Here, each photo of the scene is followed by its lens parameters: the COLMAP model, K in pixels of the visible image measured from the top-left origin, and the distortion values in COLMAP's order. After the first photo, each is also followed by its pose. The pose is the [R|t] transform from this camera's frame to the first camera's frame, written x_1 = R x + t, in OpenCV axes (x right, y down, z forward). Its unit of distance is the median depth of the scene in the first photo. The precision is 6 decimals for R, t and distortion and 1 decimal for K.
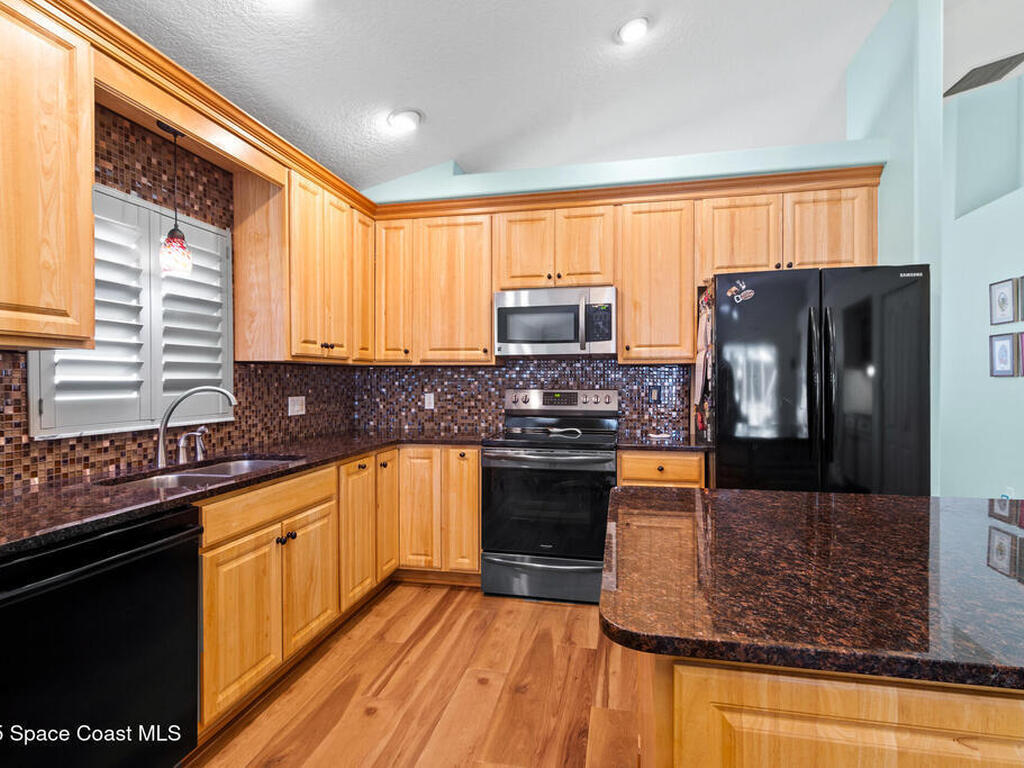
lens RADIAL K [[523.8, 0, 533.0], [0, 523.8, 384.9], [0, 0, 1]] dist [-0.000090, -0.001069]
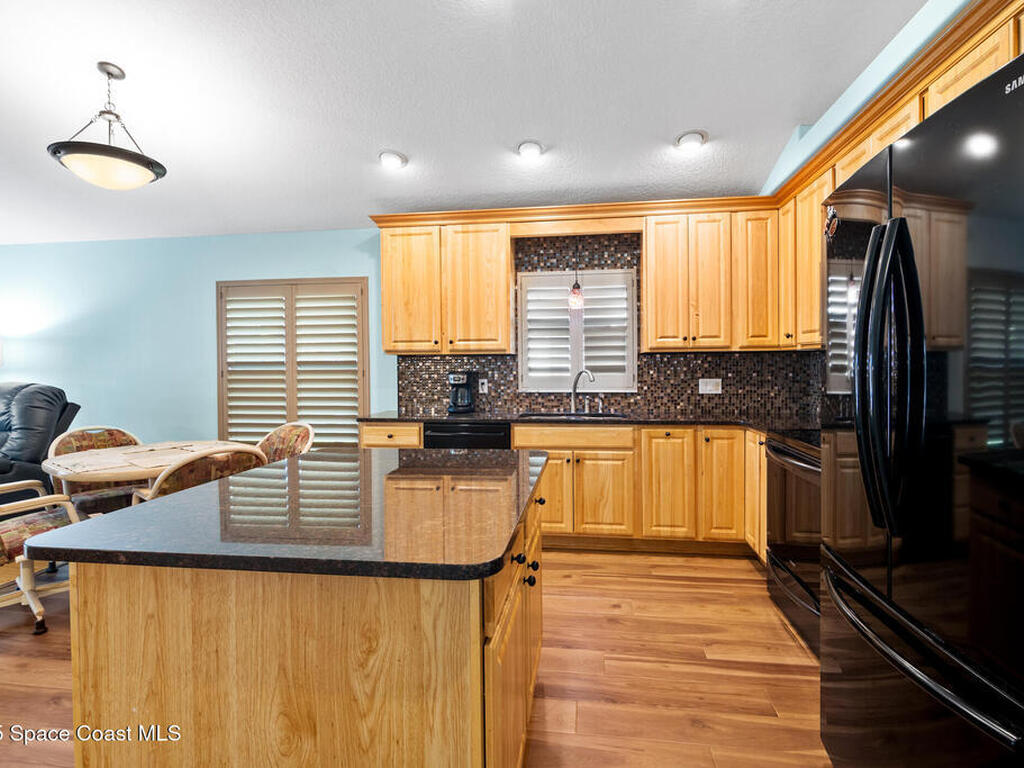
lens RADIAL K [[520.5, 0, 497.5], [0, 520.5, 374.7], [0, 0, 1]] dist [-0.000301, -0.000360]
pose [[0.036206, 0.018649, -0.999170, 0.832431], [-0.003643, 0.999822, 0.018529, -0.009088], [0.999338, 0.002969, 0.036267, 0.489773]]
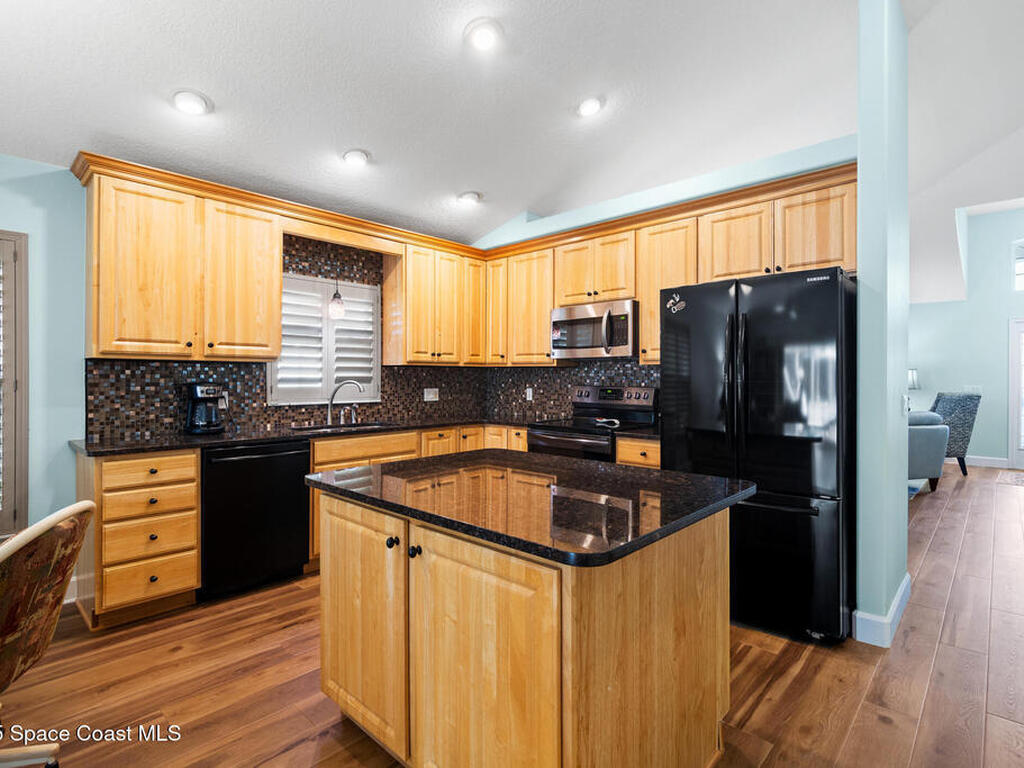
lens RADIAL K [[535.4, 0, 518.9], [0, 535.4, 377.9], [0, 0, 1]] dist [-0.004663, -0.001764]
pose [[0.846769, 0.005513, -0.531932, 0.611972], [-0.010522, 0.999924, -0.006385, -0.000676], [0.531857, 0.011004, 0.846763, -0.162892]]
